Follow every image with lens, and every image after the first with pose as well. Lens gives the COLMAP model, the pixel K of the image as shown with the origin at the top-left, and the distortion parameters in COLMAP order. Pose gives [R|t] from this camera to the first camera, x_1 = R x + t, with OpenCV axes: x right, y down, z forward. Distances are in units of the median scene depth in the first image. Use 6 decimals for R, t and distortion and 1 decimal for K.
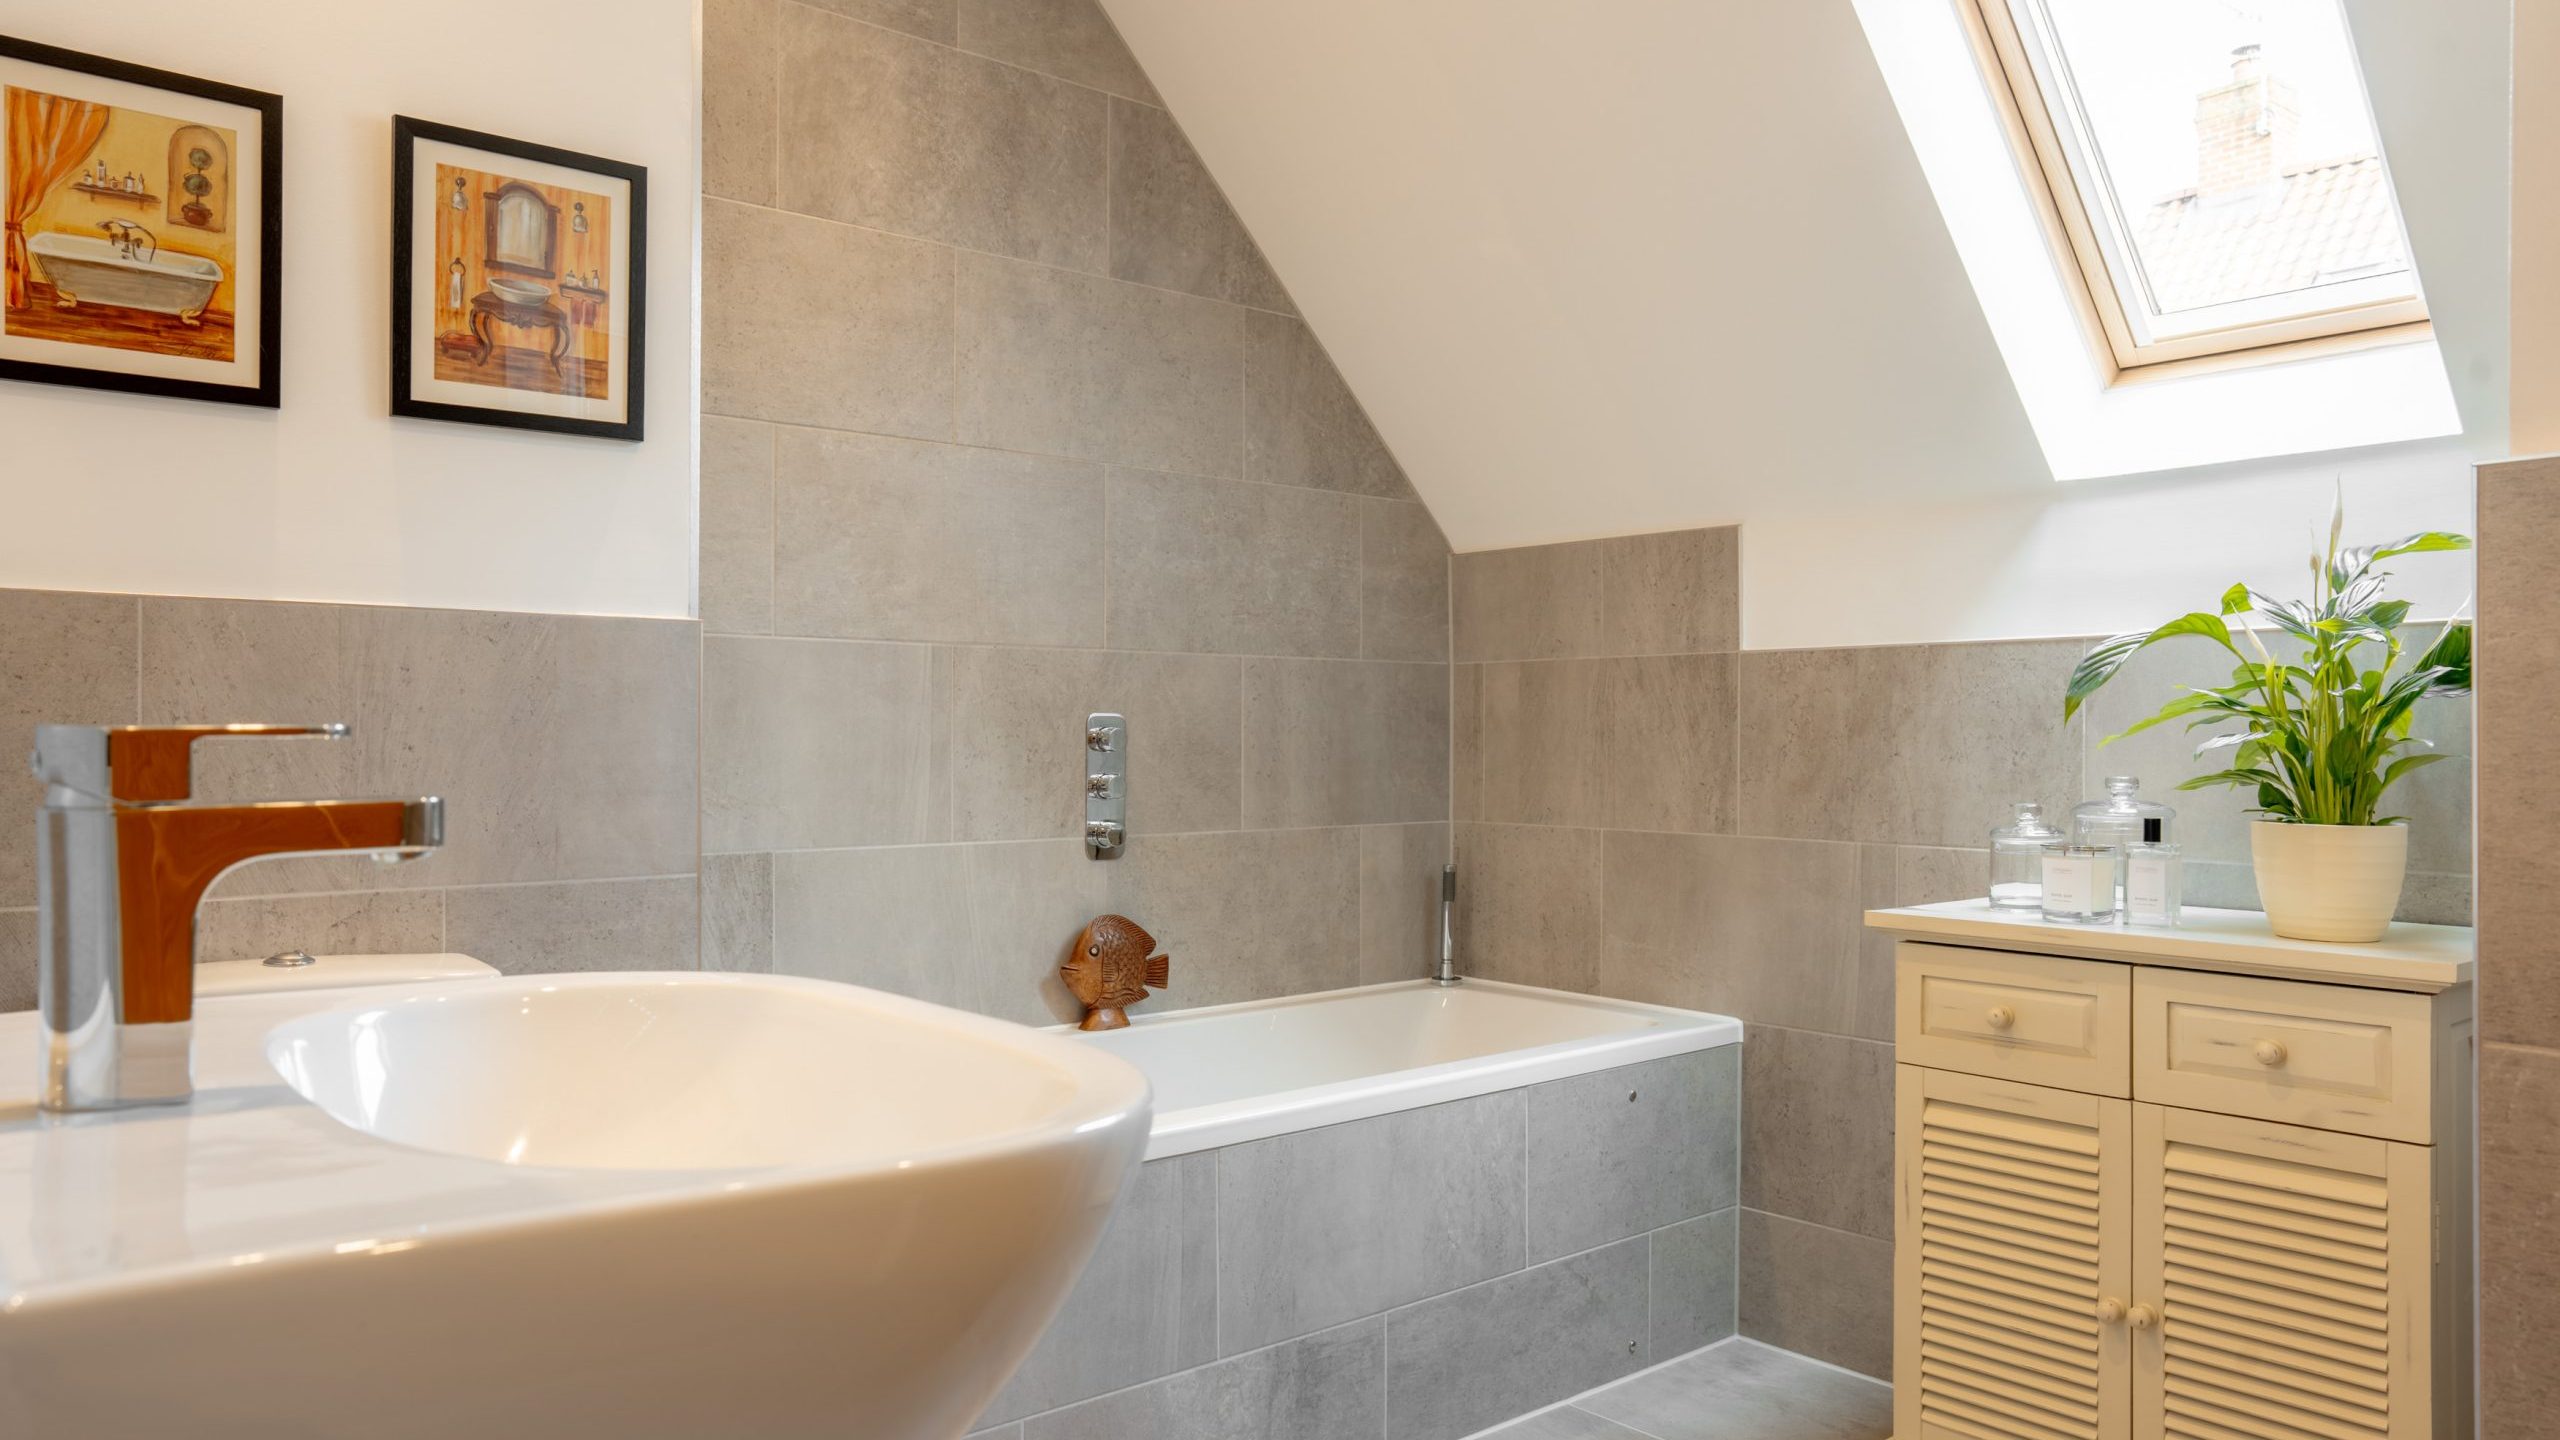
lens RADIAL K [[1723.8, 0, 1288.8], [0, 1723.8, 724.3], [0, 0, 1]] dist [-0.011323, 0.005991]
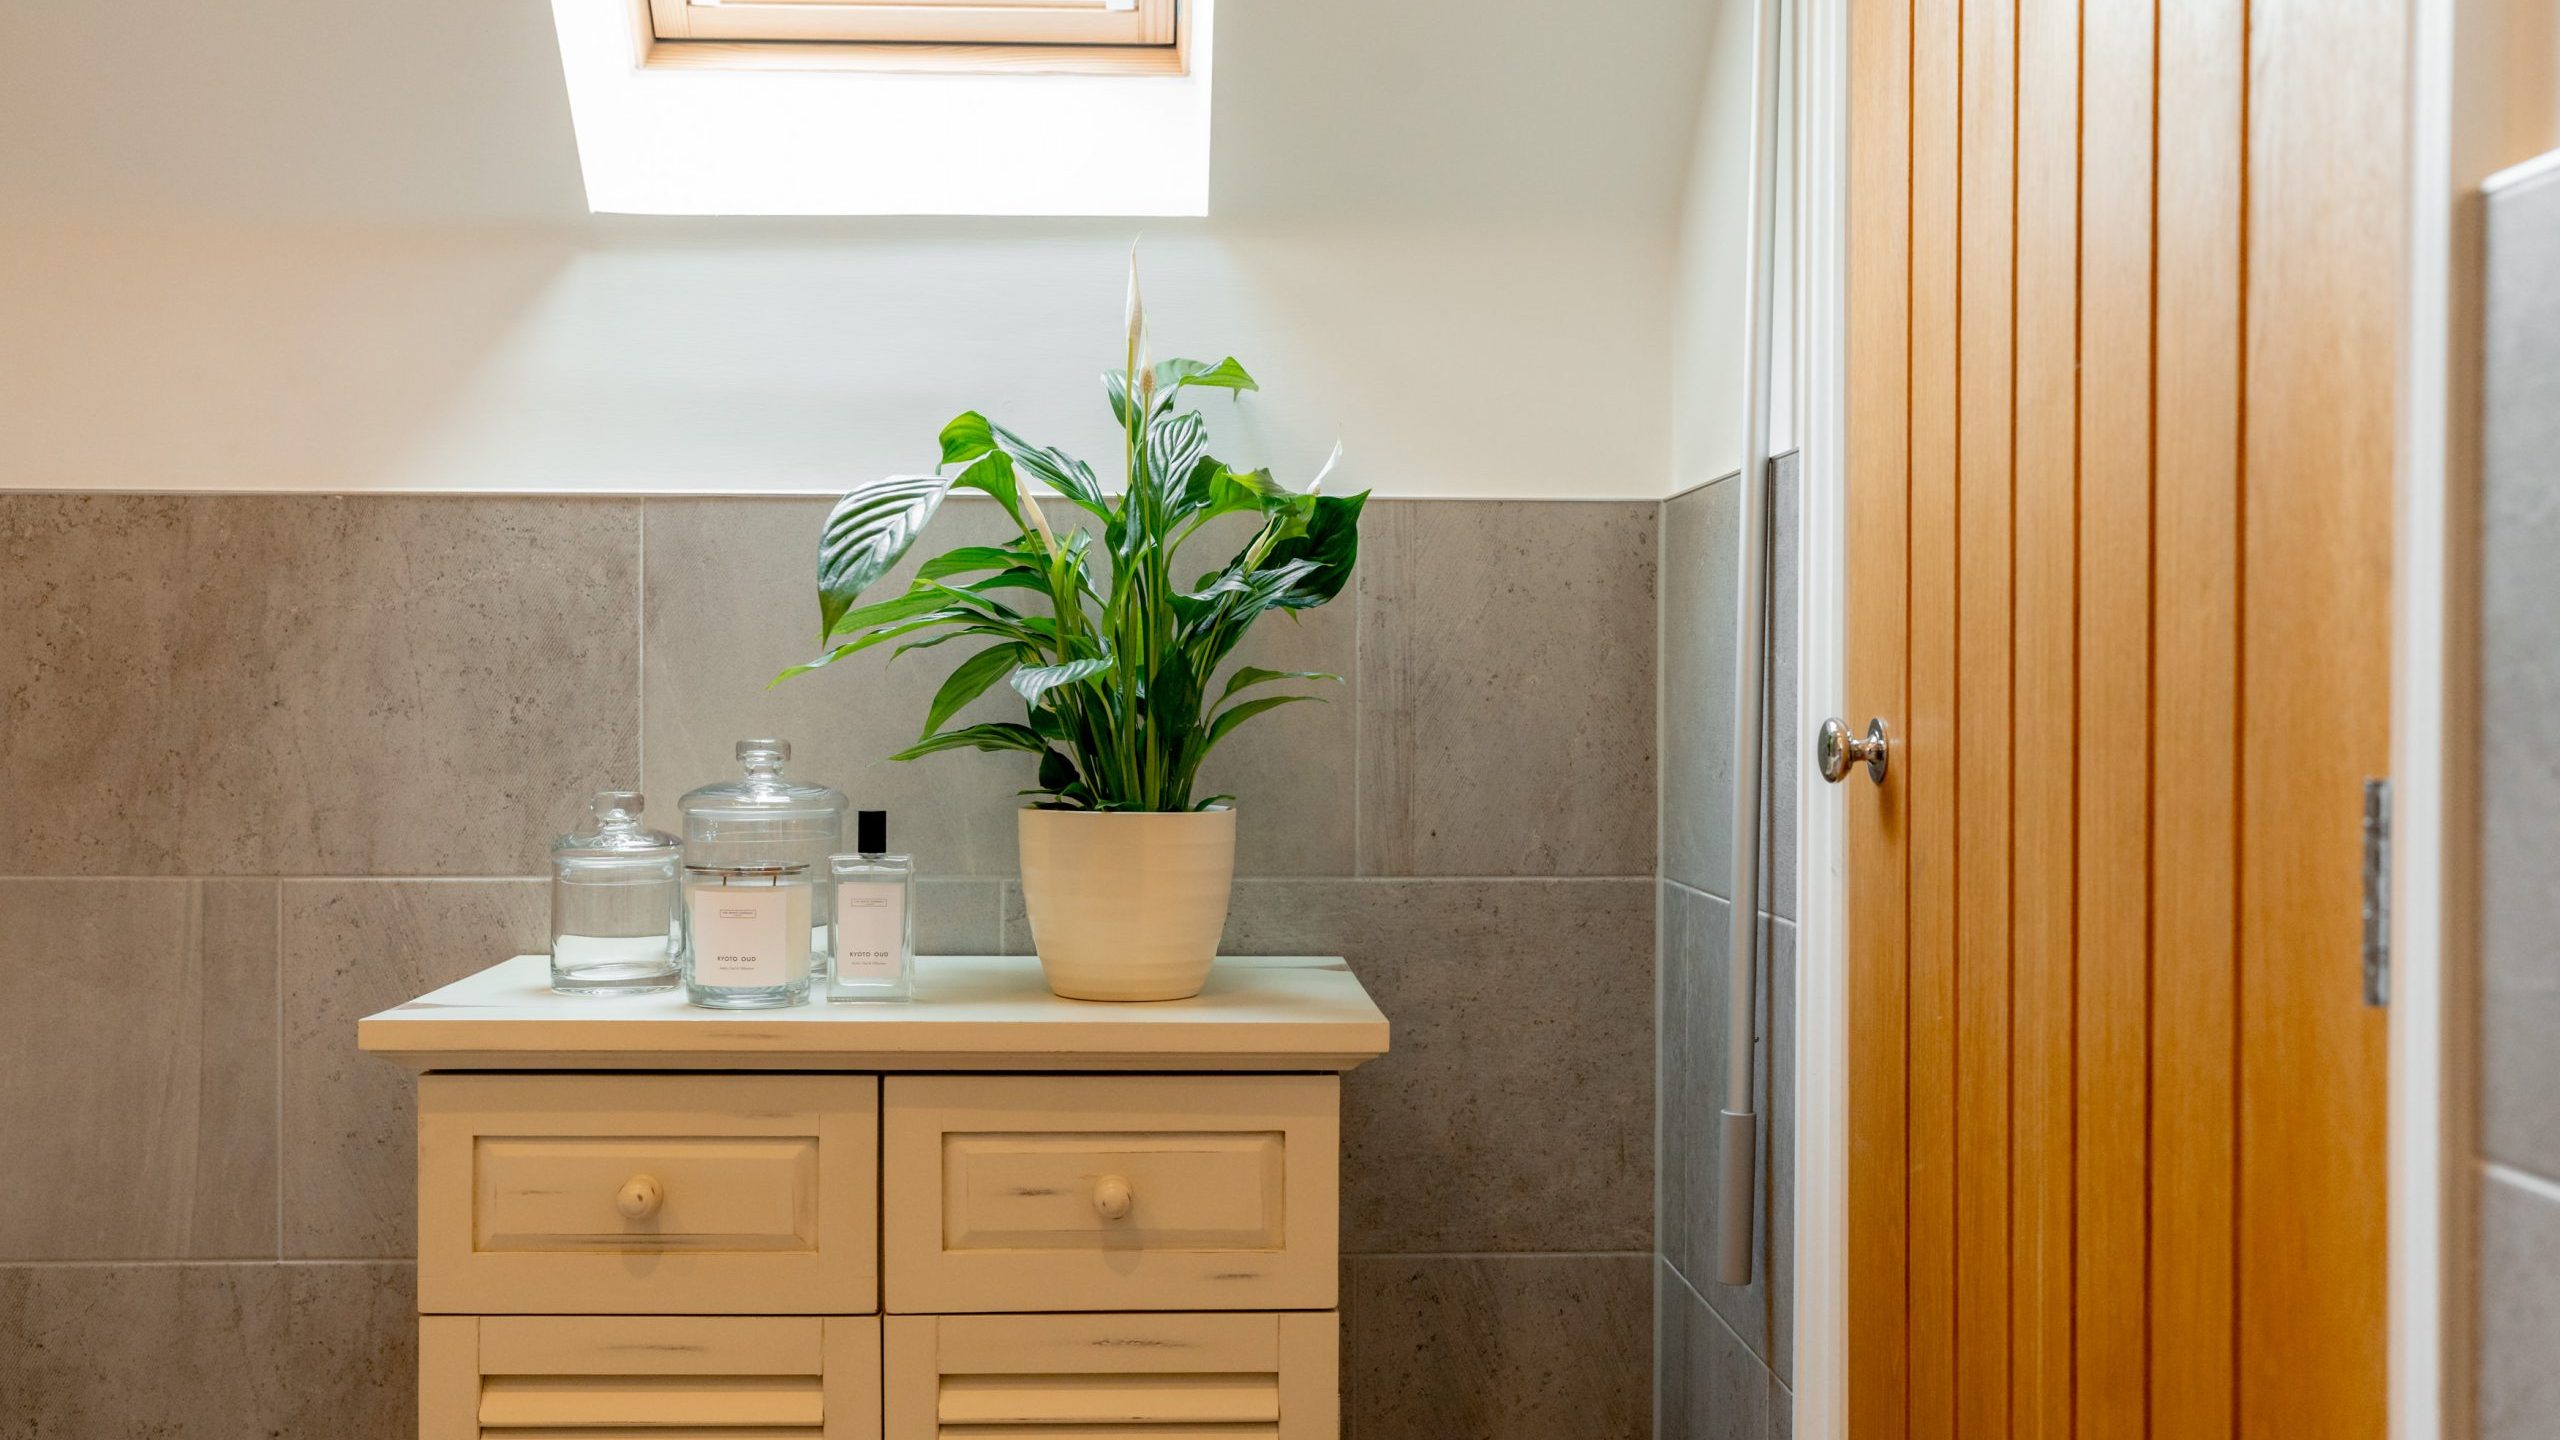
lens RADIAL K [[2523.0, 0, 1267.7], [0, 2523.0, 734.1], [0, 0, 1]] dist [0.014385, 0.000000]
pose [[0.626527, -0.012387, 0.779301, -0.063360], [-0.007970, 0.999720, 0.022298, 0.008631], [-0.779359, -0.020181, 0.626253, 0.347386]]
